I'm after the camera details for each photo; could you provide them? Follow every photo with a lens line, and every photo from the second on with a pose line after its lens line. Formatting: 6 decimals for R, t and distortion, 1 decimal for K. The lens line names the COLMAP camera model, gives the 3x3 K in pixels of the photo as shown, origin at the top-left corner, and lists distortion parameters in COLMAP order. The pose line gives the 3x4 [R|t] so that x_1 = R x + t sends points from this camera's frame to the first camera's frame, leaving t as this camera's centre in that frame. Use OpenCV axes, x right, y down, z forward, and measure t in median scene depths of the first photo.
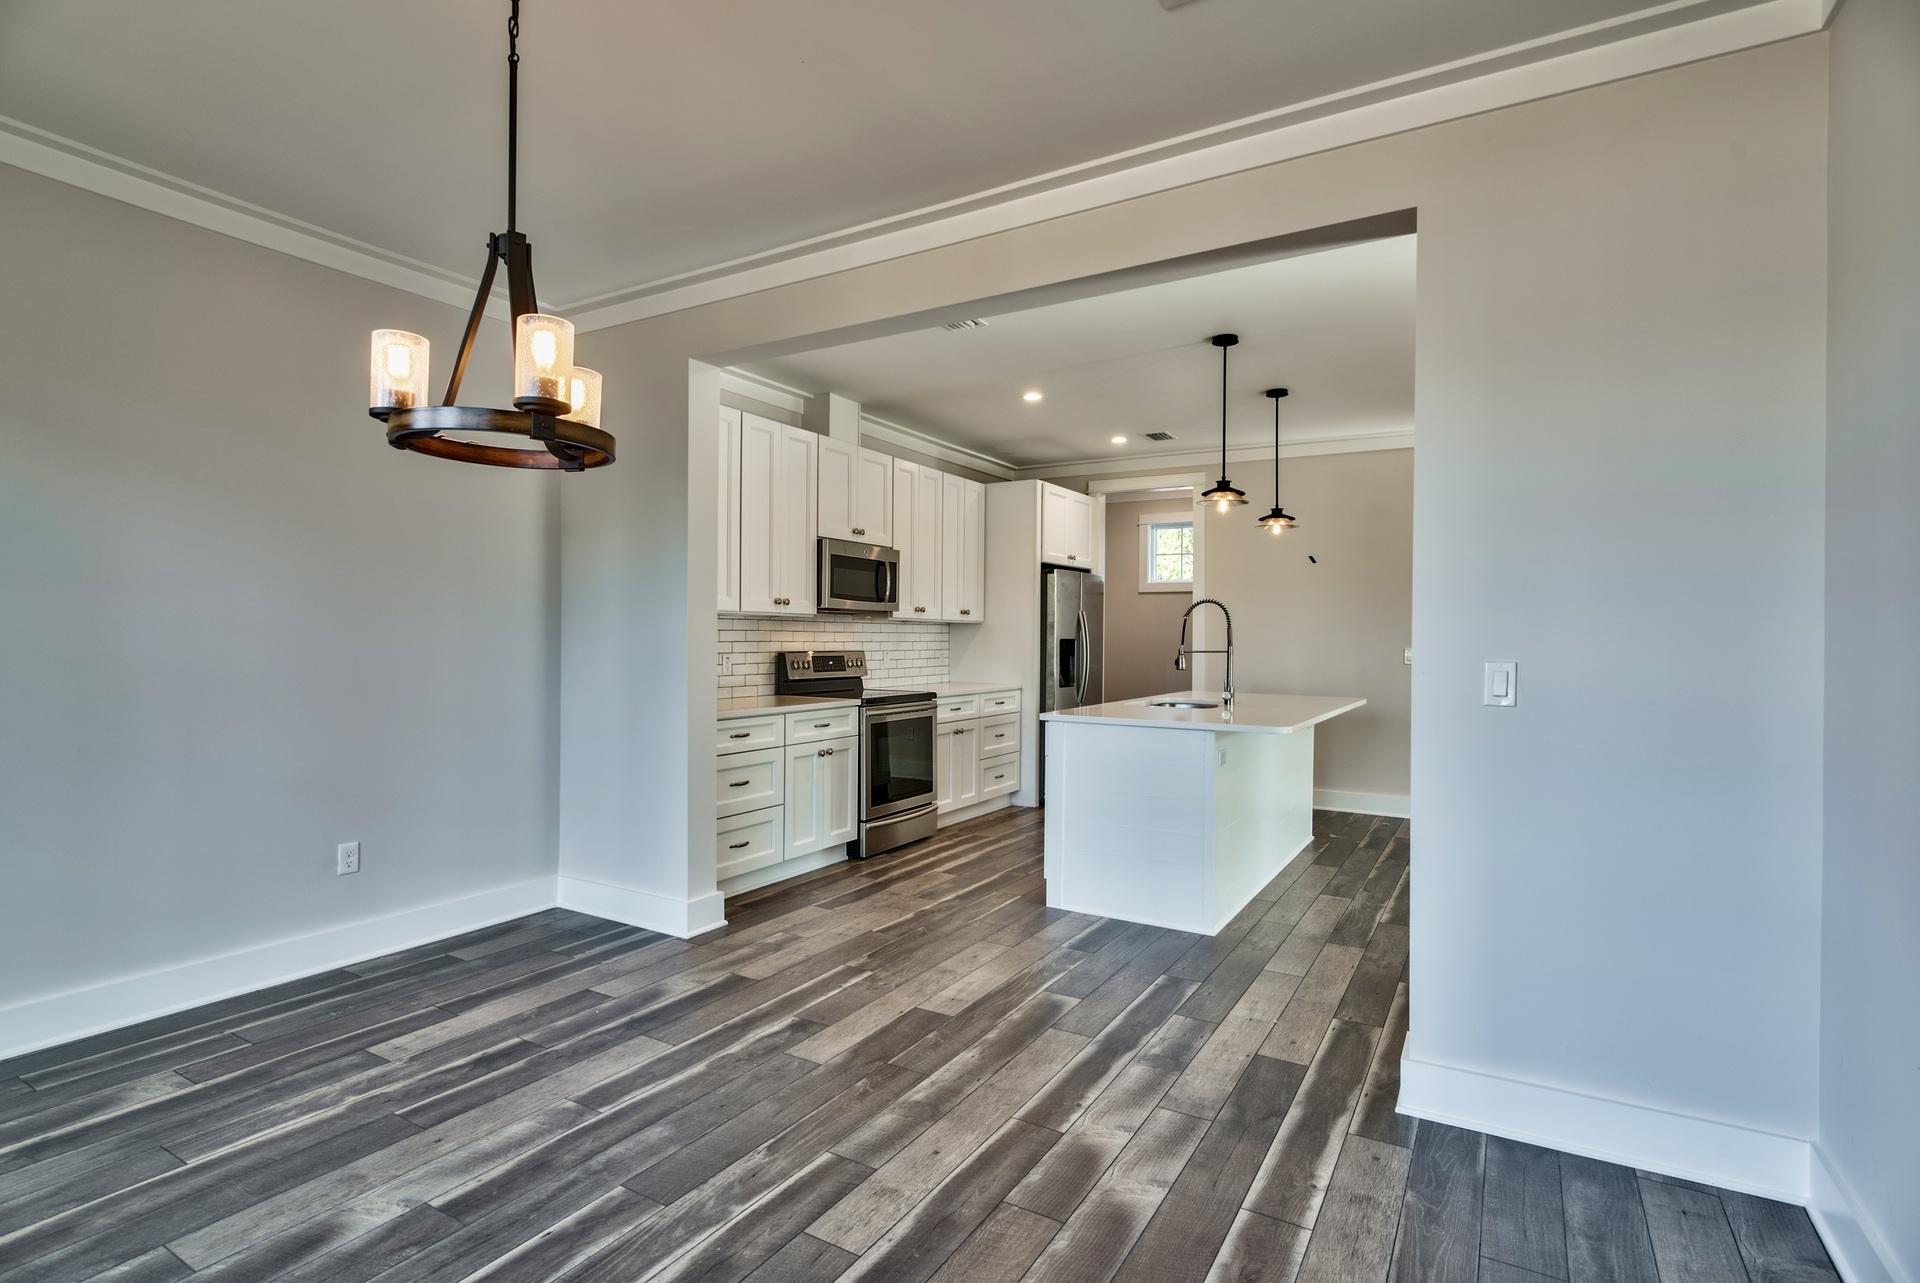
lens RADIAL K [[881.7, 0, 960.0], [0, 881.7, 641.5], [0, 0, 1]] dist [-0.000629, -0.000072]
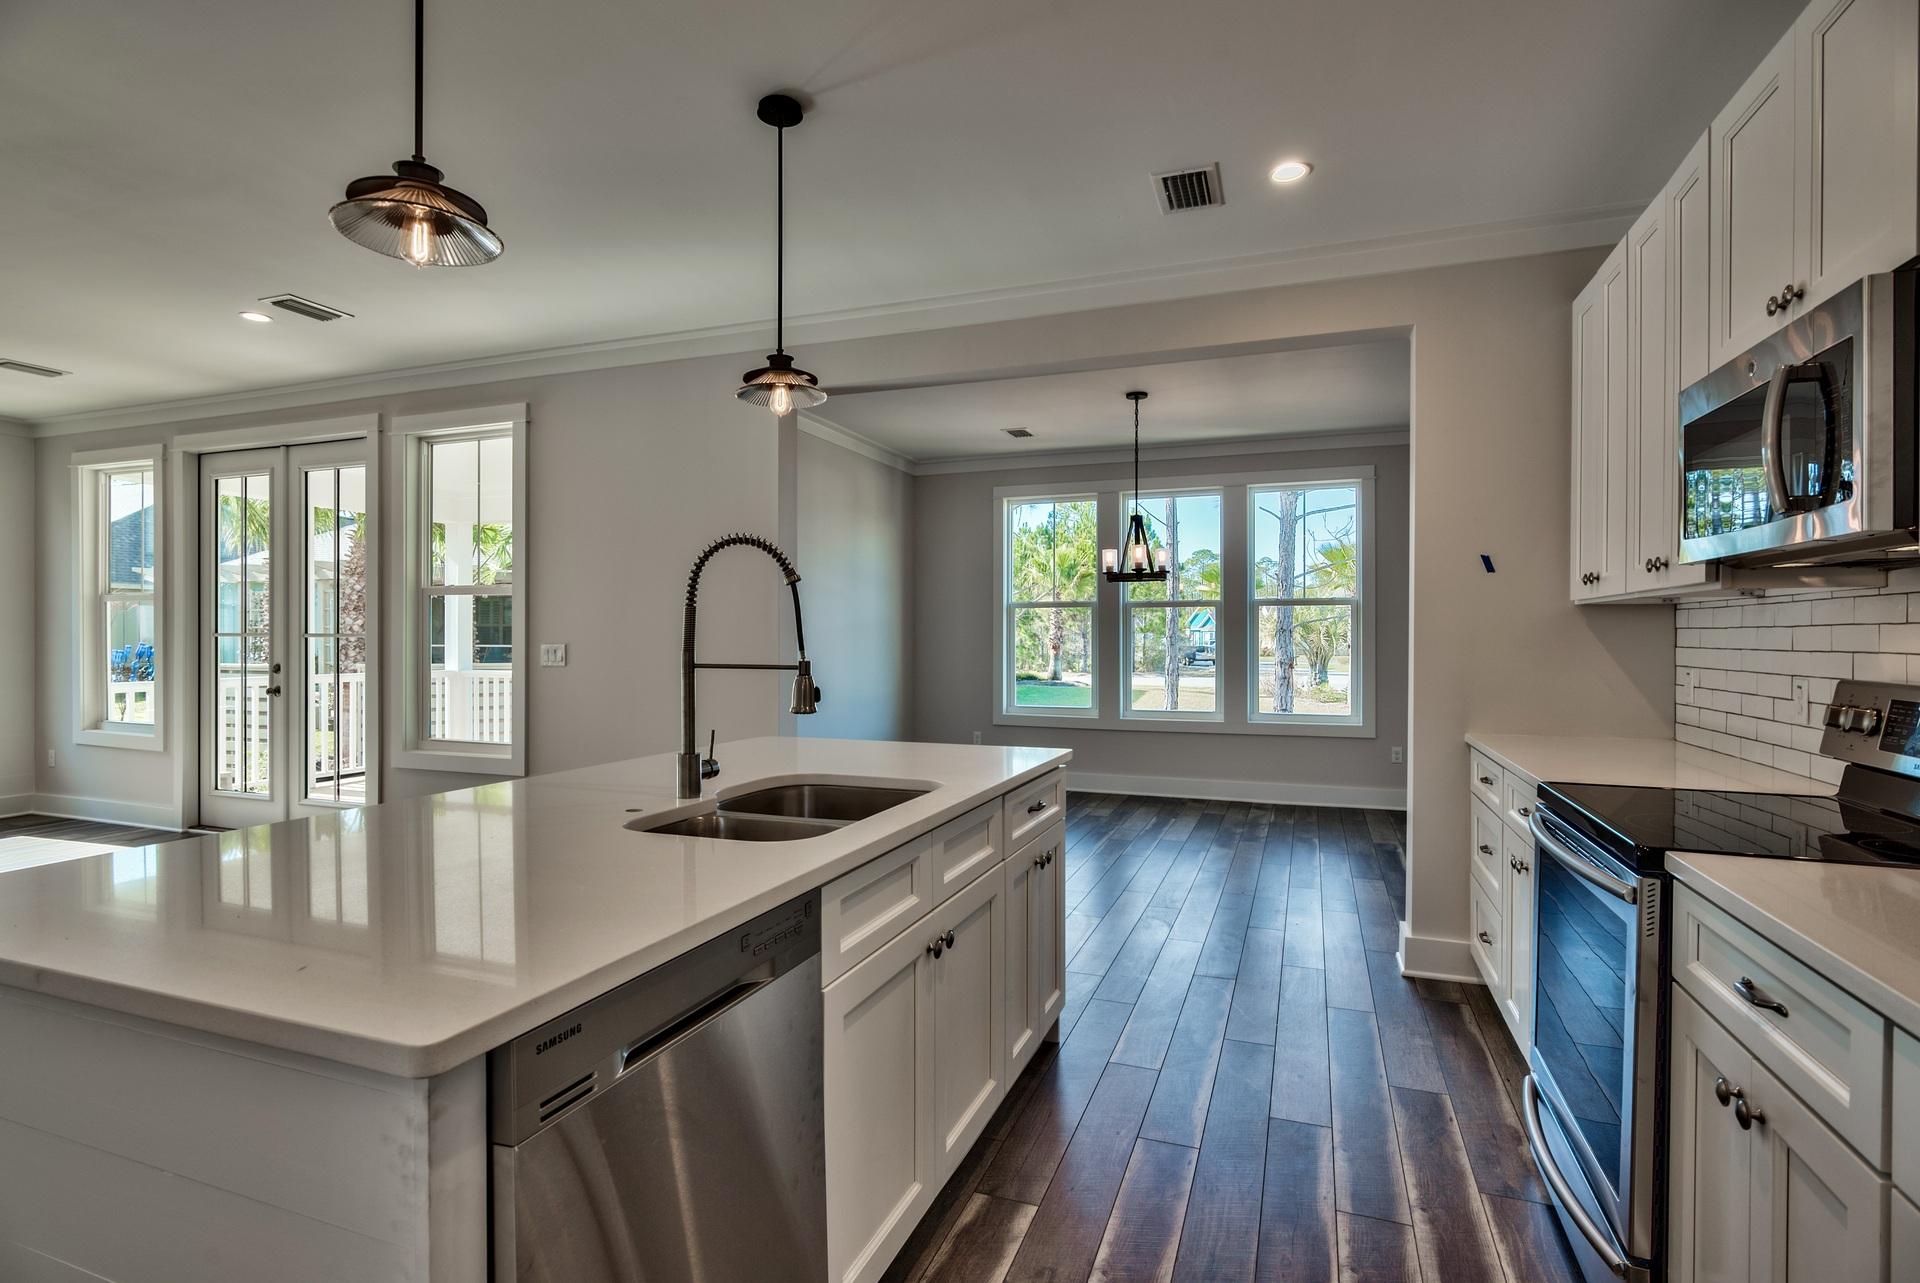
lens RADIAL K [[932.5, 0, 960.0], [0, 932.5, 641.5], [0, 0, 1]] dist [-0.000642, 0.000261]
pose [[-0.982088, -0.008211, -0.188245, 0.546242], [-0.010374, 0.999891, 0.010510, -0.011160], [0.188138, 0.012274, -0.982066, 2.973557]]
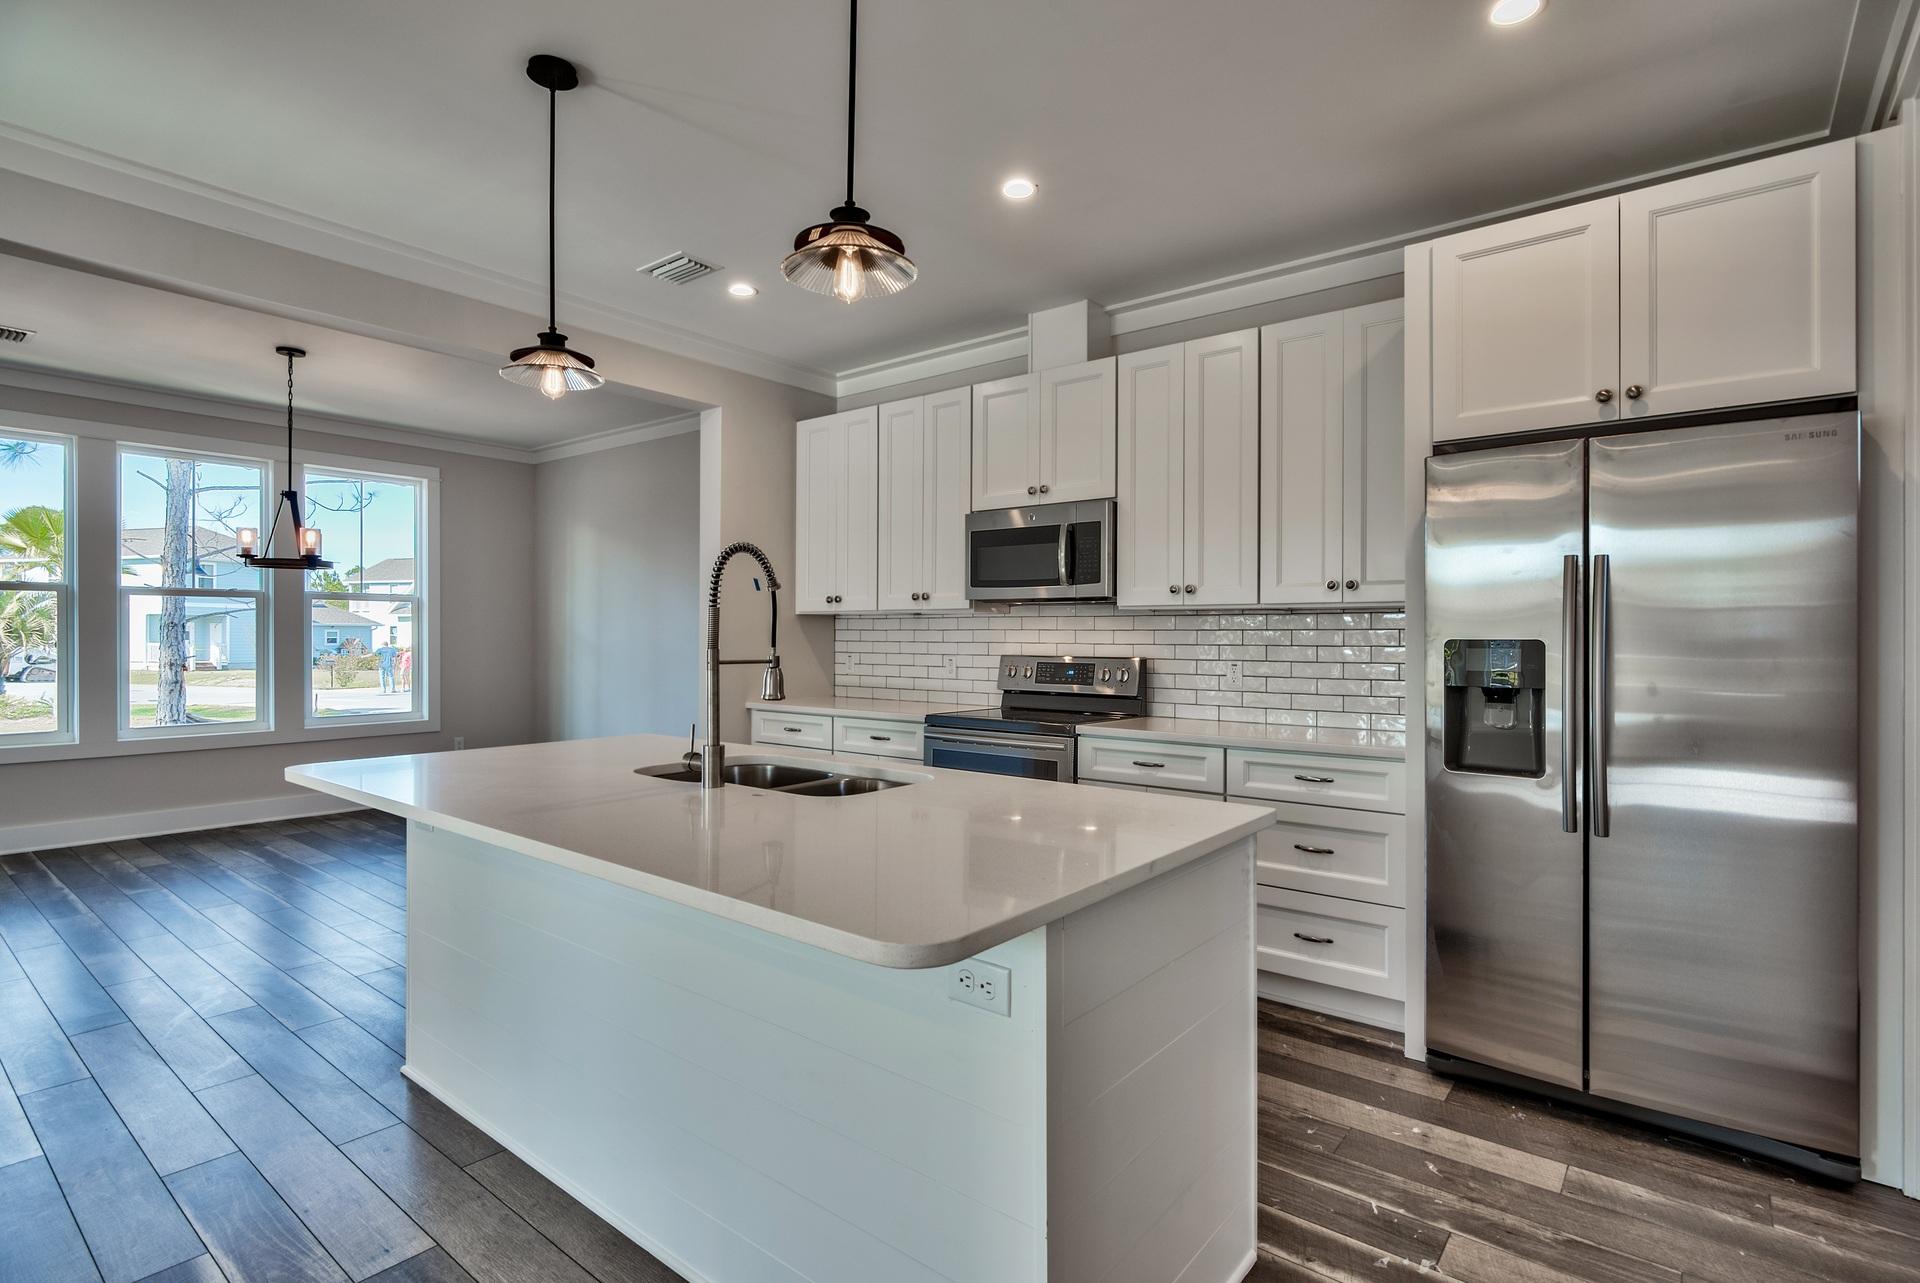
lens RADIAL K [[932.5, 0, 960.0], [0, 932.5, 641.5], [0, 0, 1]] dist [-0.000642, 0.000261]
pose [[-0.123287, -0.002617, -0.992368, 1.520636], [-0.011446, 0.999934, -0.001215, 0.001211], [0.992305, 0.011209, -0.123309, 2.423867]]
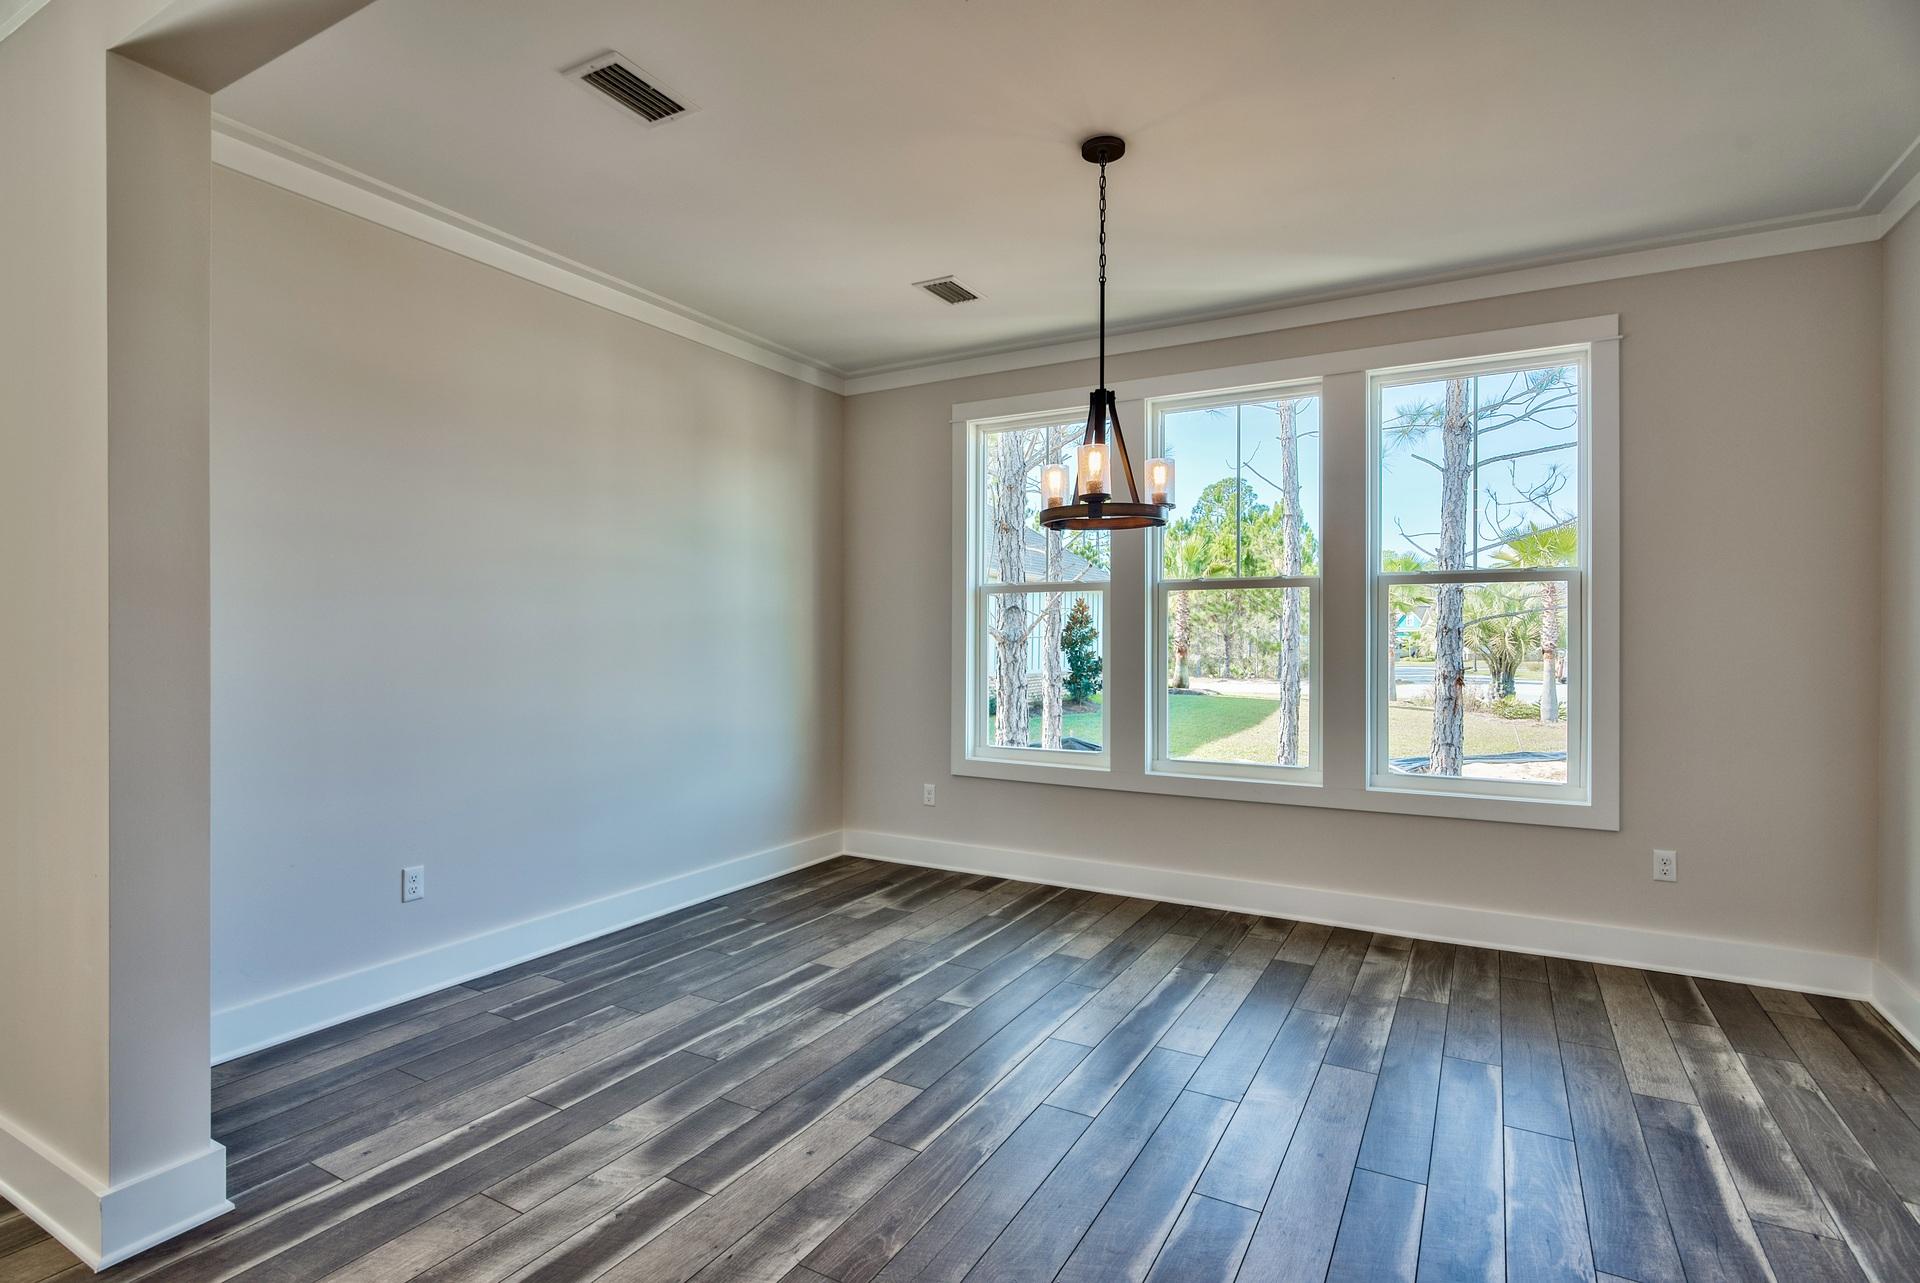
lens RADIAL K [[916.6, 0, 960.0], [0, 916.6, 641.5], [0, 0, 1]] dist [0.001901, -0.000127]
pose [[-0.999695, -0.011125, -0.022031, -0.152189], [-0.011343, 0.999888, 0.009806, -0.007341], [0.021920, 0.010053, -0.999709, 1.853786]]
